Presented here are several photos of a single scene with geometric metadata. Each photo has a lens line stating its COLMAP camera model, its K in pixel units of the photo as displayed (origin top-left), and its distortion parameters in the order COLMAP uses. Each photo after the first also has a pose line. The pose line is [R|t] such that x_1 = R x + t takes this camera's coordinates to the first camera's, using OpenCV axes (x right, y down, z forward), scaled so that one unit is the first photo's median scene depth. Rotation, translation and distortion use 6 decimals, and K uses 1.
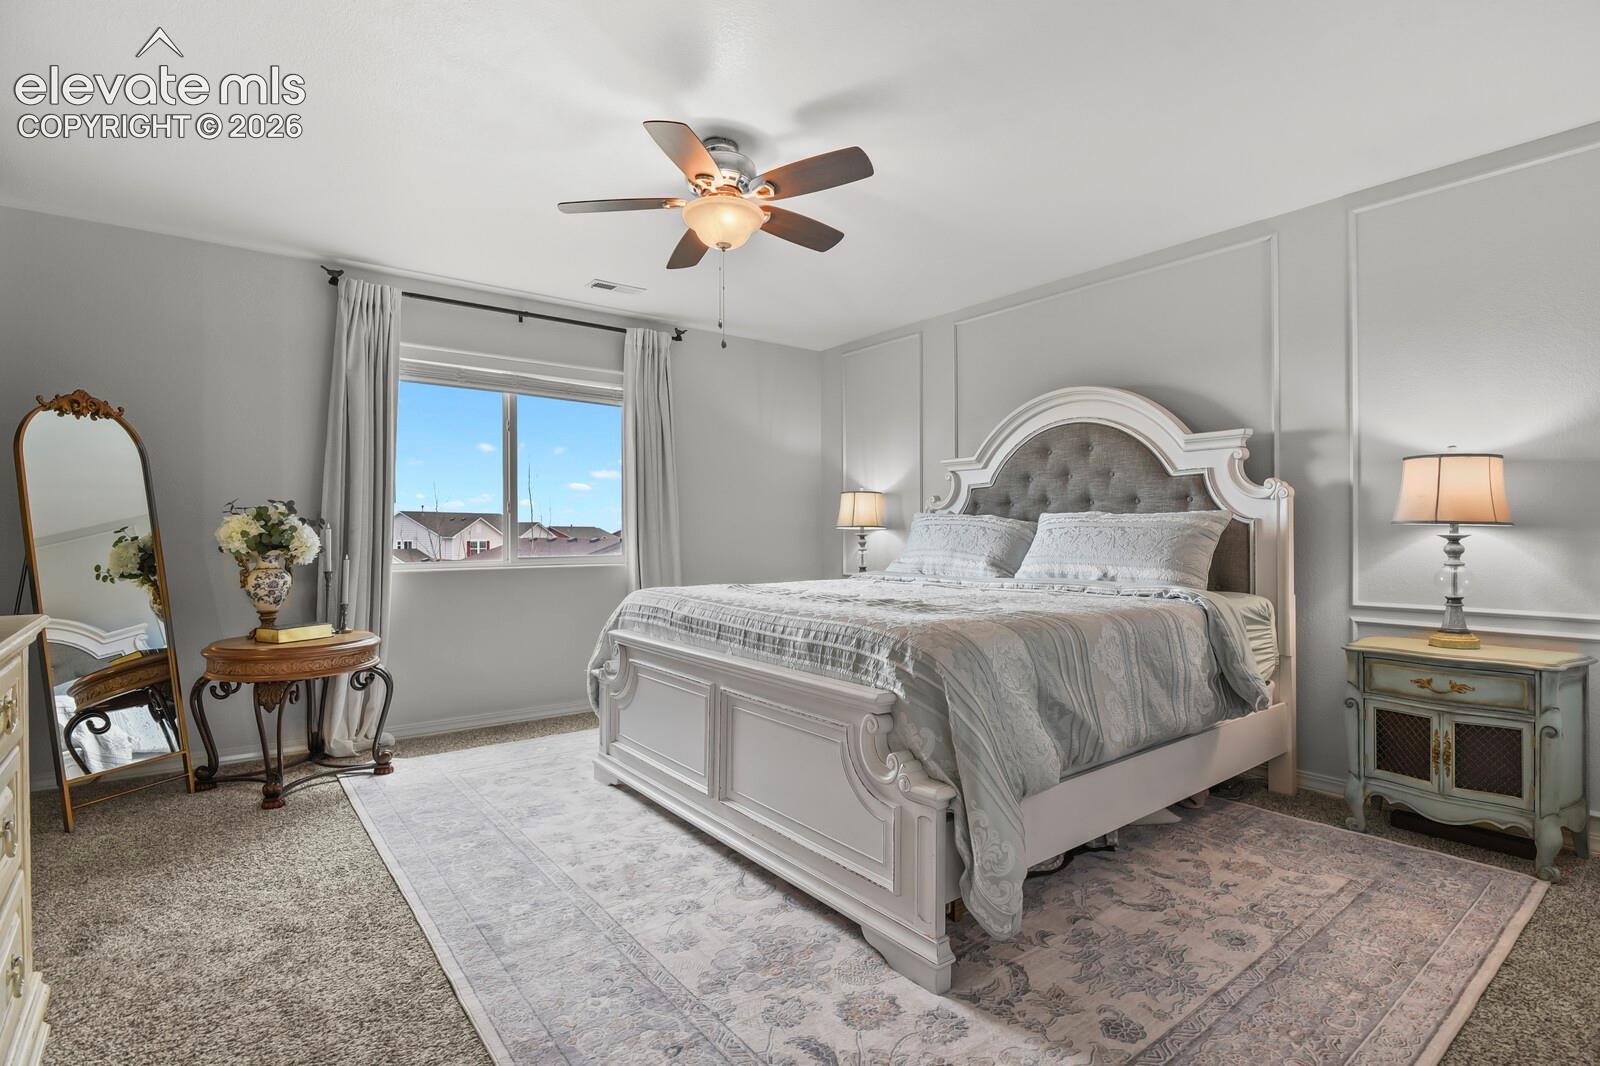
lens RADIAL K [[773.3, 0, 809.0], [0, 773.3, 533.6], [0, 0, 1]] dist [-0.004408, -0.005963]
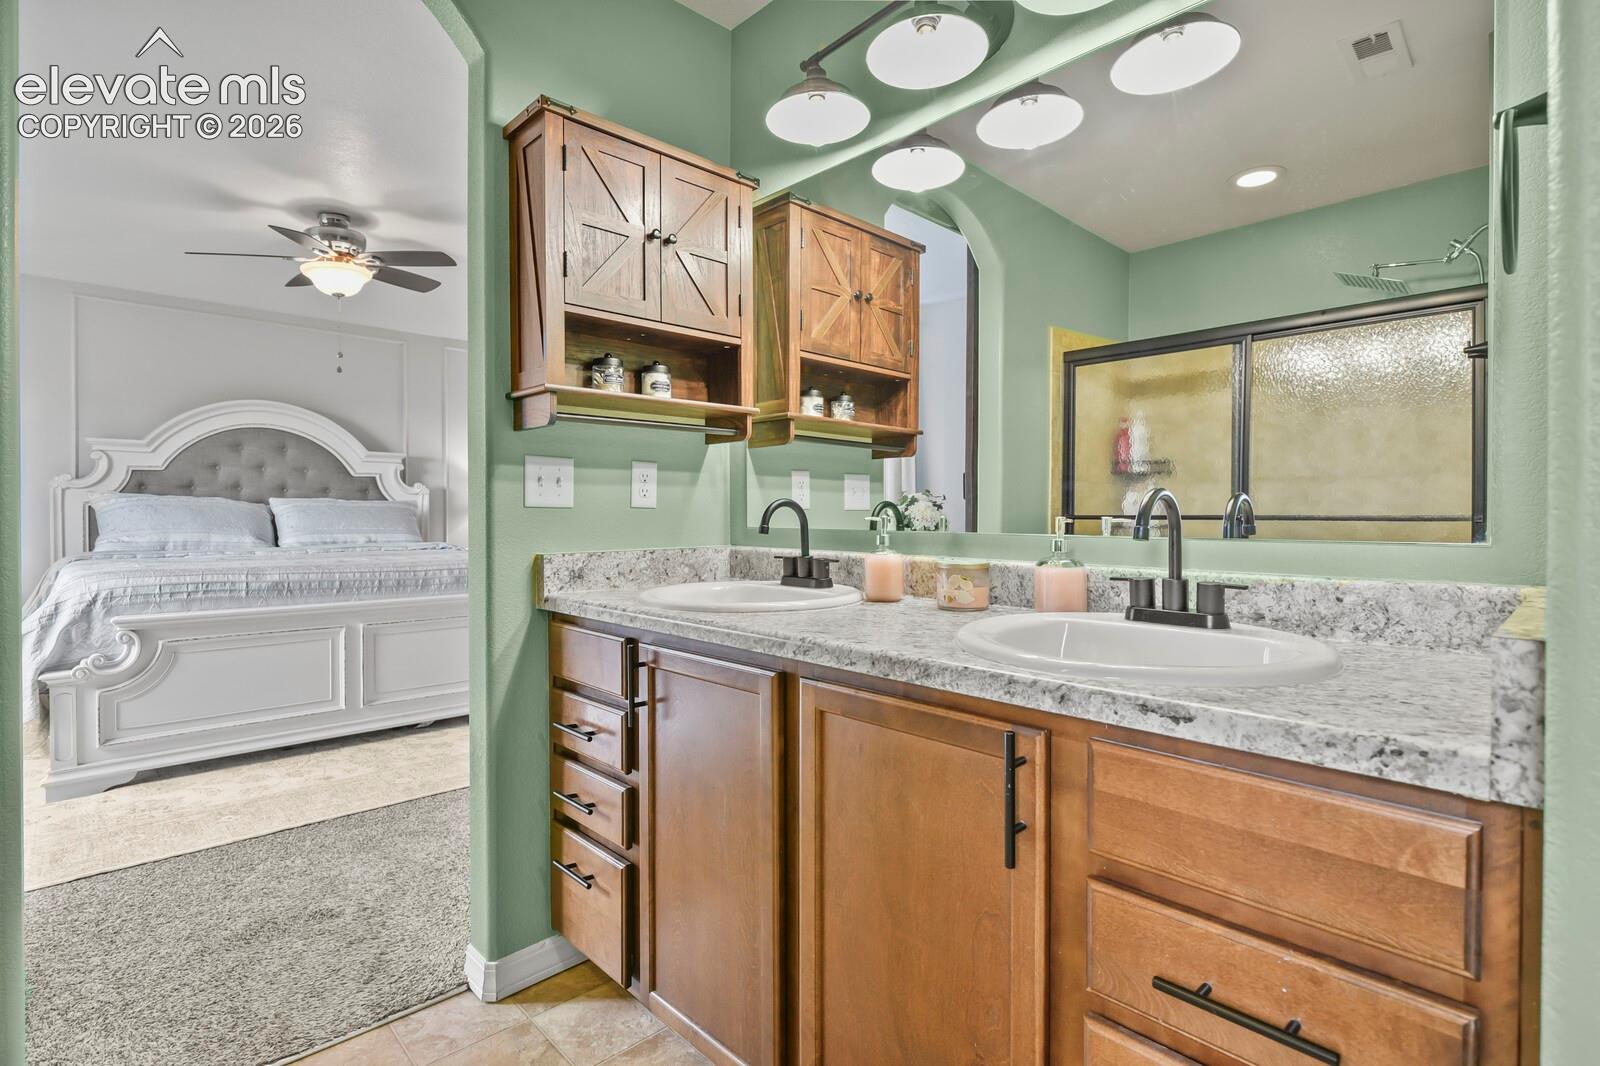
lens RADIAL K [[773.3, 0, 809.0], [0, 773.3, 533.6], [0, 0, 1]] dist [-0.004408, -0.005963]
pose [[-0.119740, -0.021273, 0.992577, -1.297405], [-0.002771, 0.999774, 0.021093, 0.005501], [-0.992801, -0.000224, -0.119772, 0.307067]]
